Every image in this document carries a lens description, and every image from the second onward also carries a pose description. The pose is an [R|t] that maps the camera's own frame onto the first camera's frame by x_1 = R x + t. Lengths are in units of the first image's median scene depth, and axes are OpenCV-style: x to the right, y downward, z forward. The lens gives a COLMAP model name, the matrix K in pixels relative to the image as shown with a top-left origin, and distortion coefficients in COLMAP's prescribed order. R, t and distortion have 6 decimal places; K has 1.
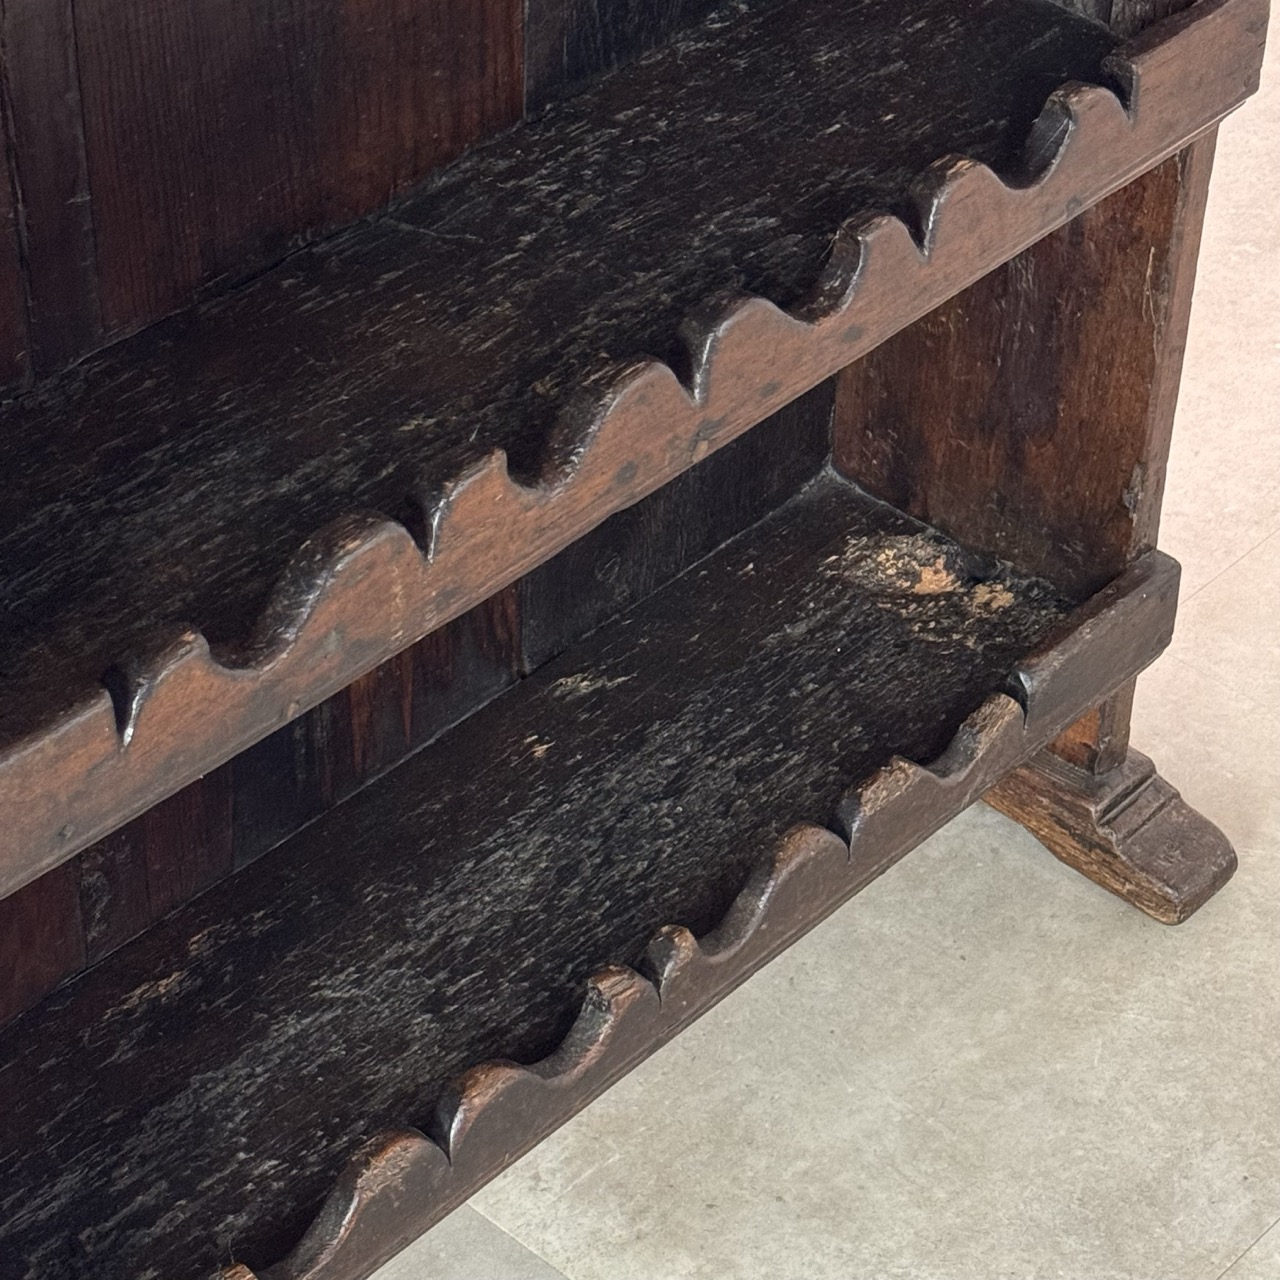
lens RADIAL K [[3615.5, 0, 640.0], [0, 3615.5, 640.0], [0, 0, 1]] dist [0.049281, 0.203250]
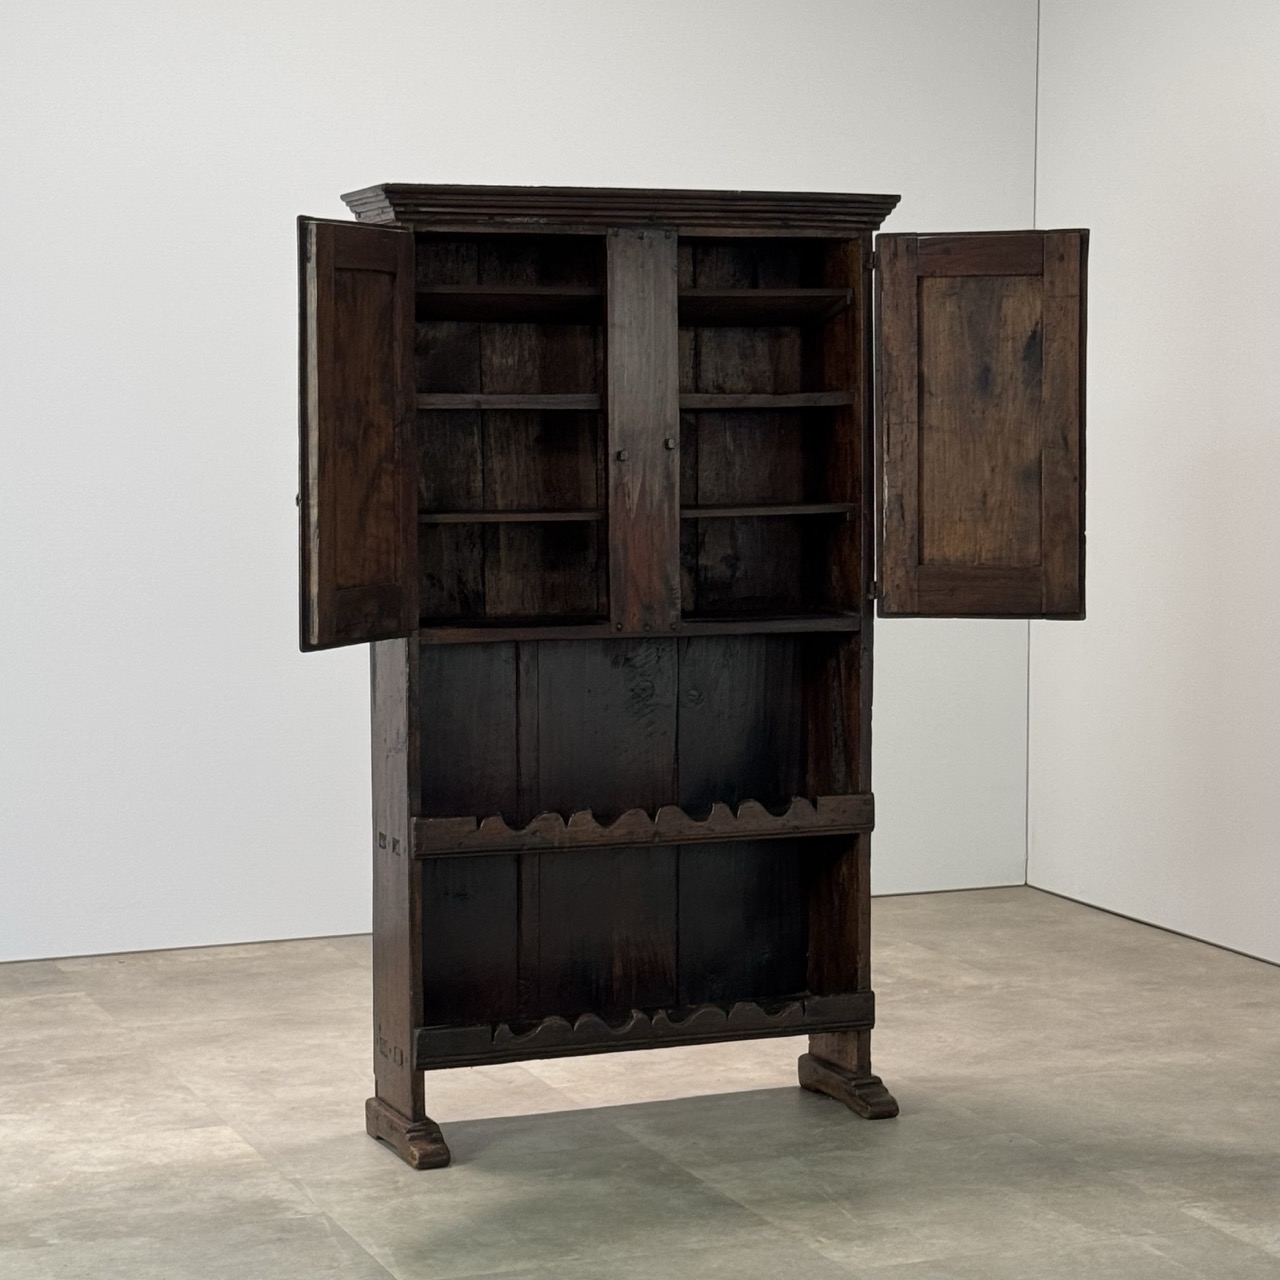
lens RADIAL K [[3112.4, 0, 638.2], [0, 3112.4, 688.4], [0, 0, 1]] dist [0.152602, 0.151670]
pose [[0.902519, 0.012423, -0.430470, 1.134828], [-0.250869, 0.827632, -0.502085, 1.186446], [0.350034, 0.561133, 0.750070, -1.299030]]
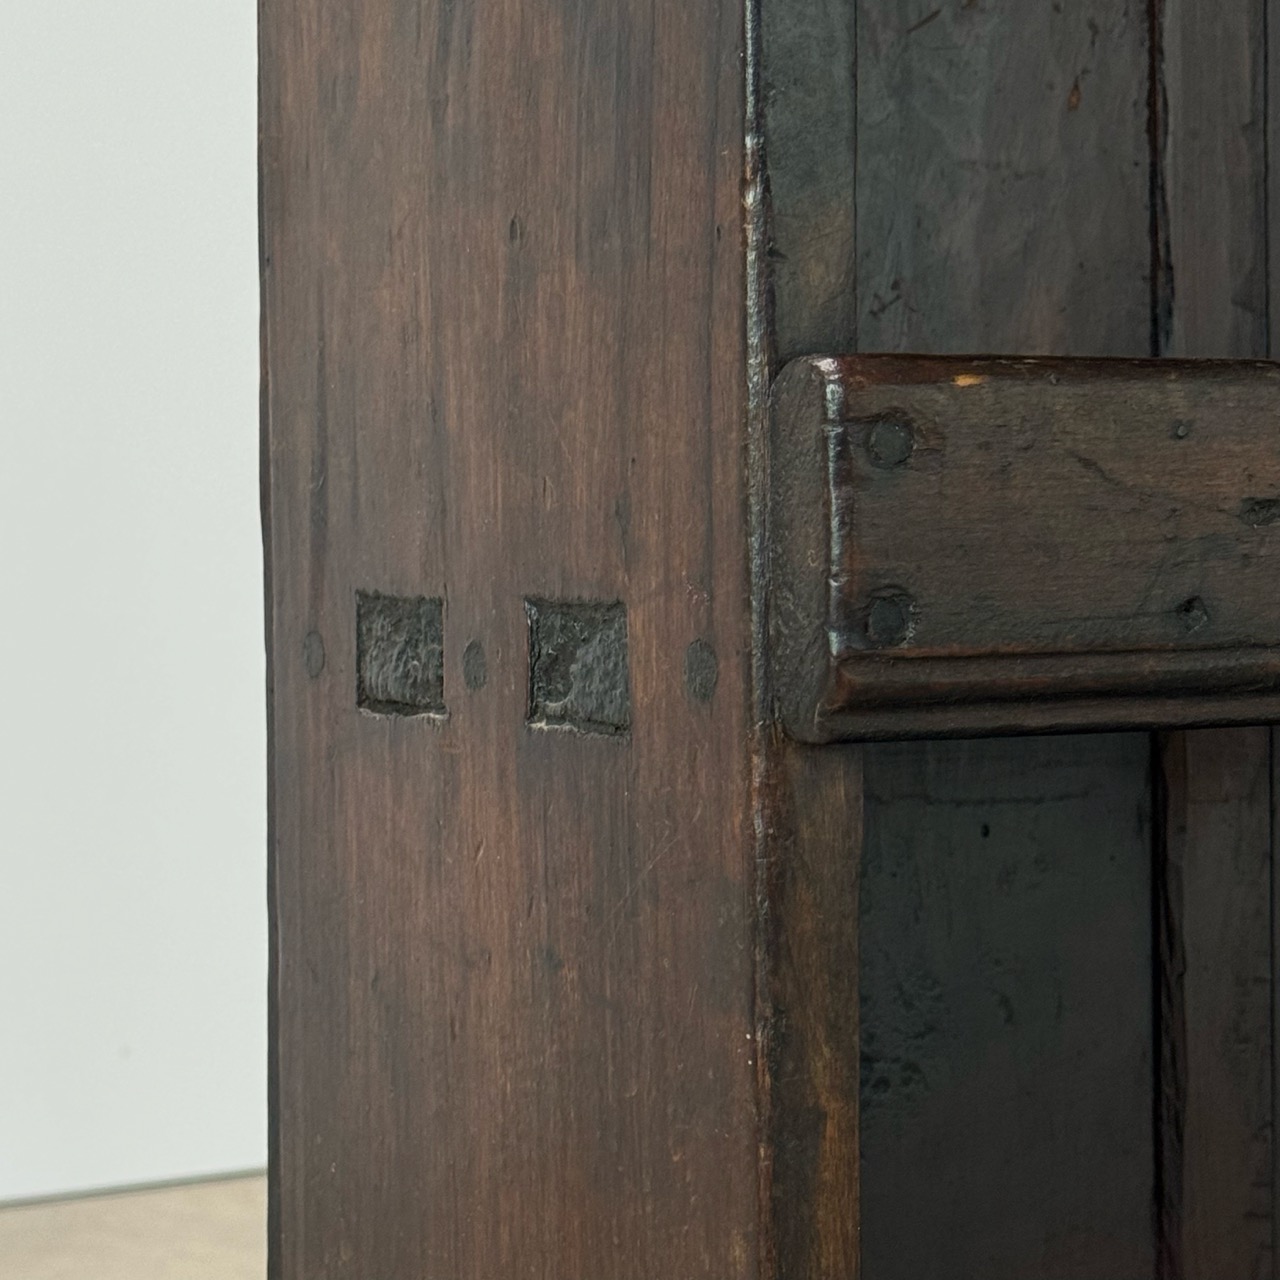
lens RADIAL K [[3737.1, 0, 640.0], [0, 3737.1, 640.0], [0, 0, 1]] dist [0.088019, 0.320343]
pose [[0.958430, -0.024194, -0.284299, -0.051102], [-0.149777, 0.805421, -0.573467, 0.253007], [0.242855, 0.592210, 0.768316, 0.365798]]
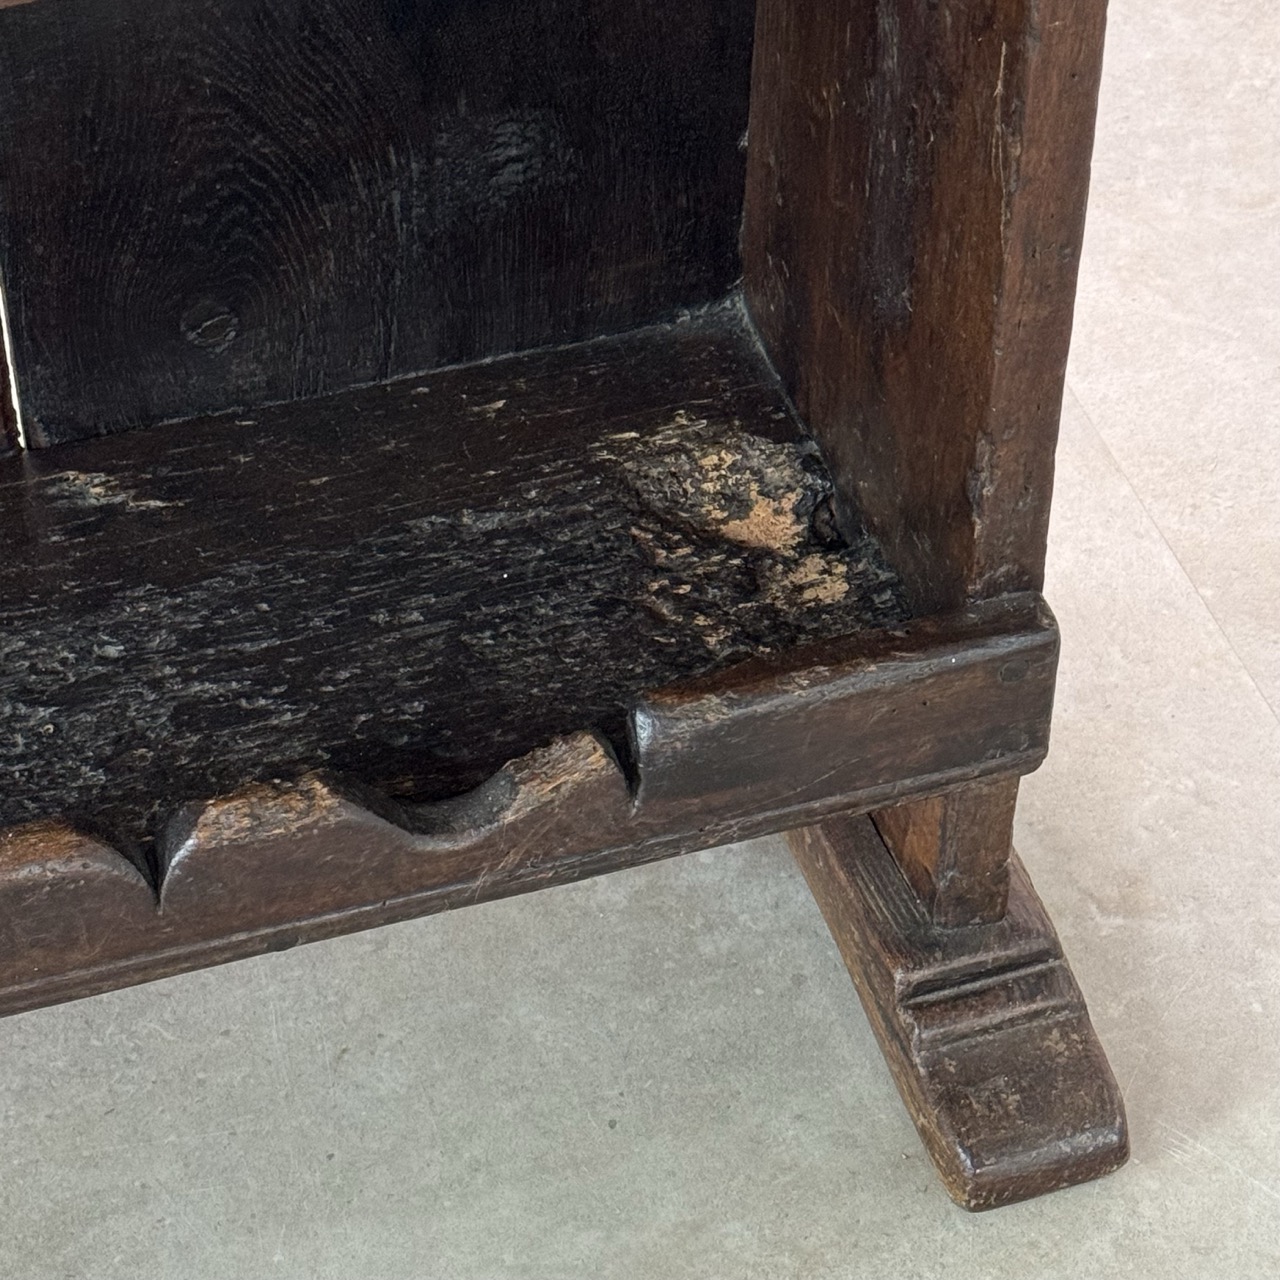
lens RADIAL K [[3615.5, 0, 640.0], [0, 3615.5, 640.0], [0, 0, 1]] dist [0.049281, 0.203250]
pose [[0.864796, 0.335362, -0.373711, 0.297006], [-0.303730, 0.942039, 0.142515, -0.078237], [0.399845, -0.009739, 0.916531, 0.448820]]
